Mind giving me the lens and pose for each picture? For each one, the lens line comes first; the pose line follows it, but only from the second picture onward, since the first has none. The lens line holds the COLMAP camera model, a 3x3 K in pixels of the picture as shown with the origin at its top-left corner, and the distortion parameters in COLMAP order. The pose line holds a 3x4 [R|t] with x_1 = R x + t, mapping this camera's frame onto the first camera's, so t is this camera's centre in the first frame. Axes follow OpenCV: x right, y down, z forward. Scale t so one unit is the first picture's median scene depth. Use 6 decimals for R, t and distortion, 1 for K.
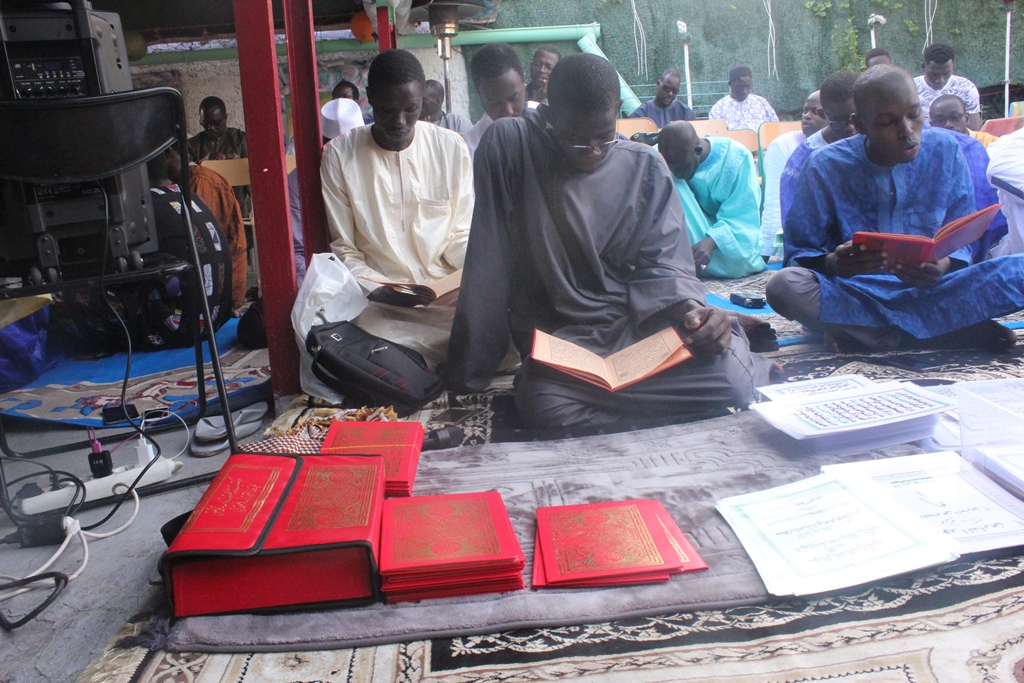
lens RADIAL K [[851.4, 0, 512.0], [0, 851.4, 341.5], [0, 0, 1]] dist [-0.173445, 0.151668]
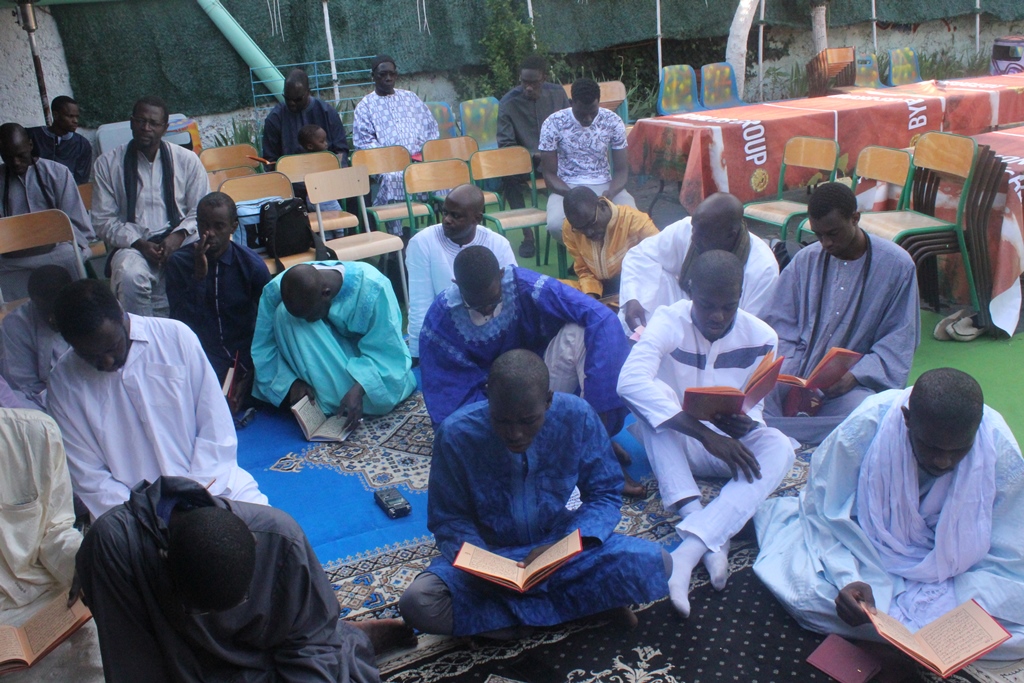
lens RADIAL K [[924.6, 0, 512.0], [0, 924.6, 341.5], [0, 0, 1]] dist [-0.153658, 0.136466]
pose [[0.932375, -0.115756, 0.342458, 0.143650], [0.064819, 0.985525, 0.156646, -0.786985], [-0.355634, -0.123855, 0.926383, 0.001767]]
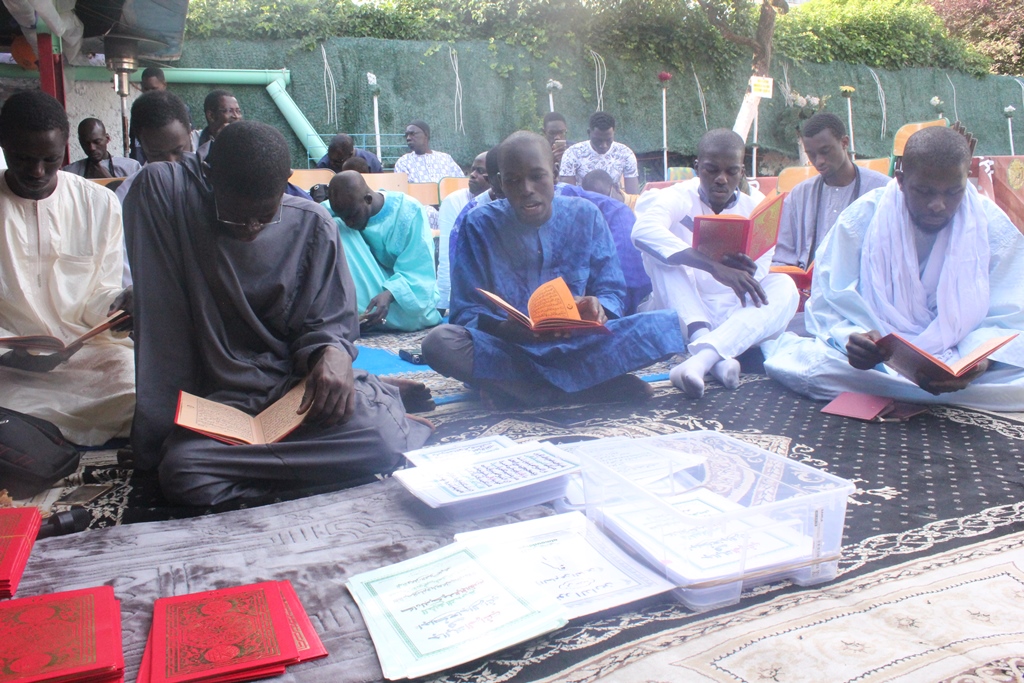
lens RADIAL K [[851.4, 0, 512.0], [0, 851.4, 341.5], [0, 0, 1]] dist [-0.173445, 0.151668]
pose [[0.939766, -0.008222, 0.341720, 0.082739], [0.026242, 0.998496, -0.048144, -0.029693], [-0.340810, 0.054212, 0.938568, 0.003564]]
